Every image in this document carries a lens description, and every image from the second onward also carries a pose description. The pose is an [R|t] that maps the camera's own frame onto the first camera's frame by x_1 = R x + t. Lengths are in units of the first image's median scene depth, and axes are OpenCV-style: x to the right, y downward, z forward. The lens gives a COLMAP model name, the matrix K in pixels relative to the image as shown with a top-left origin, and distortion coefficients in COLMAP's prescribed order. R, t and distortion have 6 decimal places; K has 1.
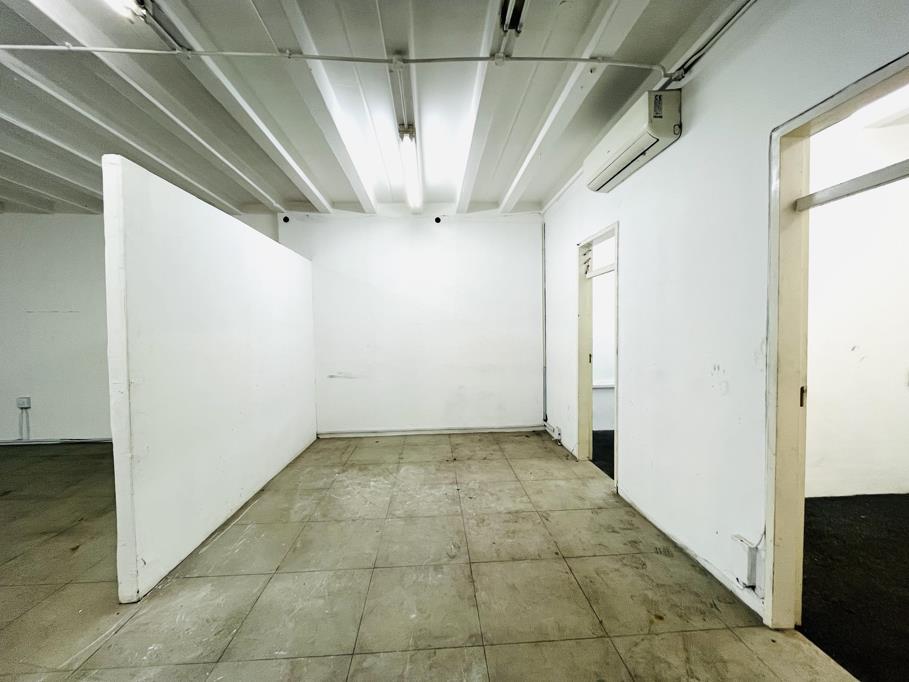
lens RADIAL K [[367.4, 0, 453.9], [0, 367.4, 343.1], [0, 0, 1]] dist [-0.000991, -0.000189]
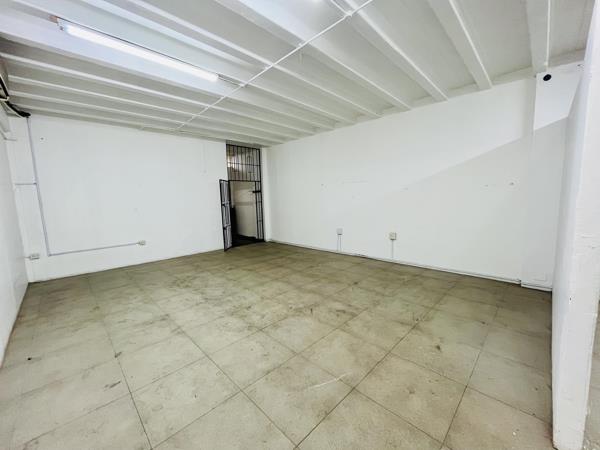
lens RADIAL K [[242.5, 0, 299.6], [0, 242.5, 226.4], [0, 0, 1]] dist [-0.000991, -0.000189]
pose [[0.662203, 0.082257, -0.744795, -0.559893], [-0.009505, 0.994799, 0.101417, 0.016516], [0.749264, -0.060080, 0.659541, 0.031216]]
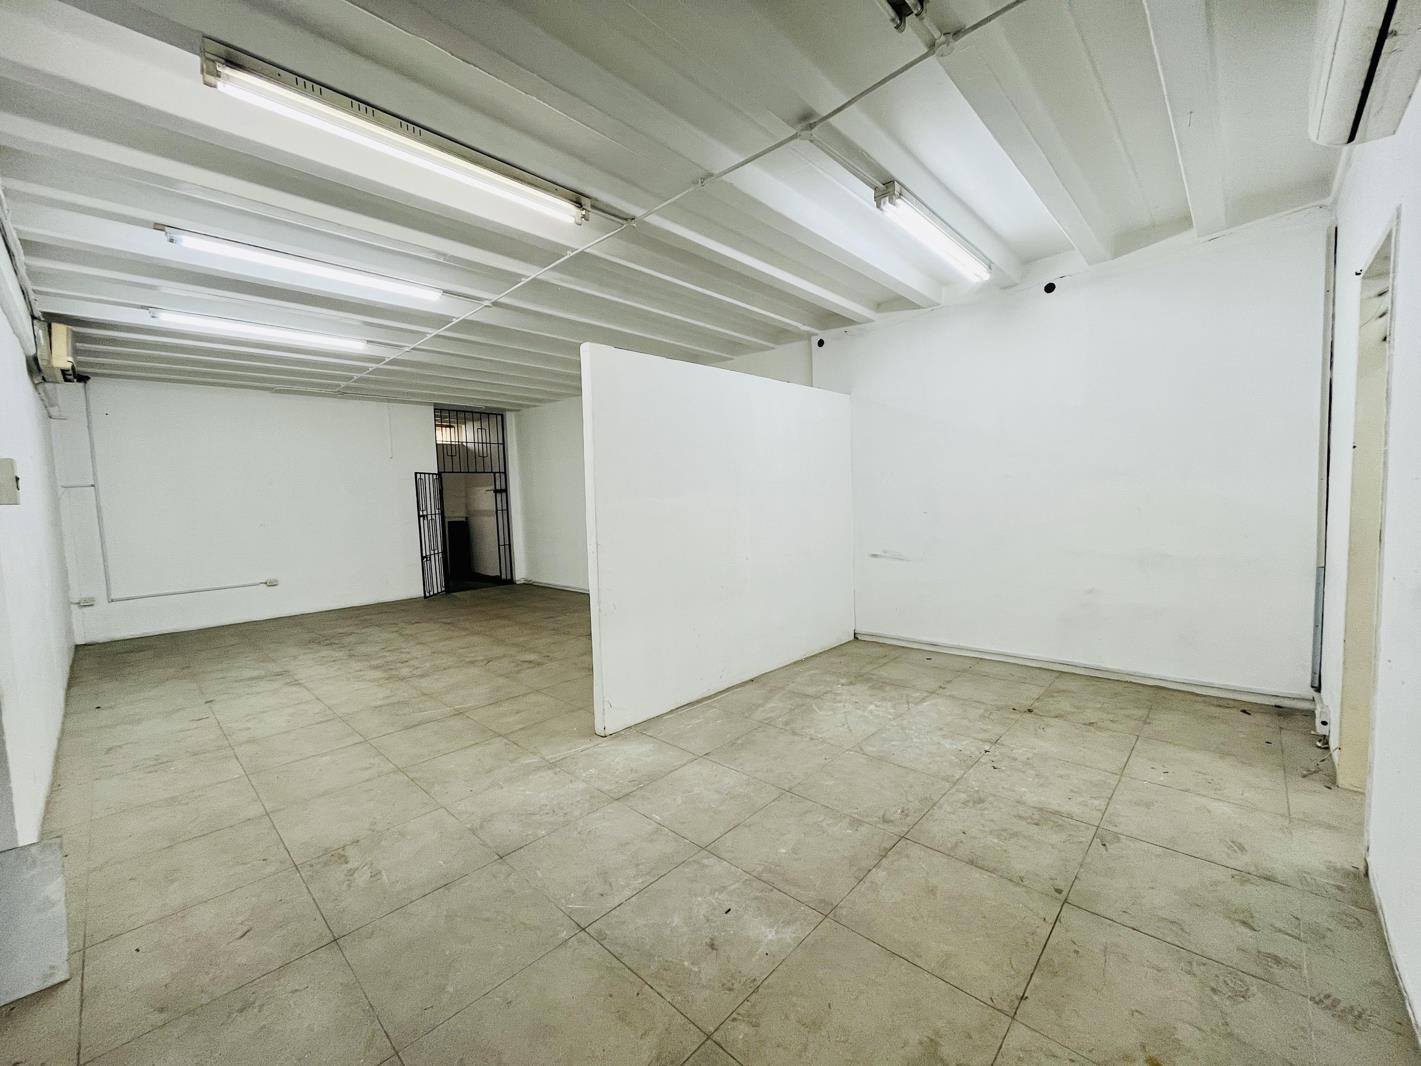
lens RADIAL K [[574.4, 0, 709.6], [0, 574.4, 536.2], [0, 0, 1]] dist [-0.000991, -0.000189]
pose [[0.684721, 0.041965, -0.727596, 0.383299], [-0.003081, 0.998499, 0.054690, -0.008408], [0.728799, -0.035205, 0.683823, 0.025707]]
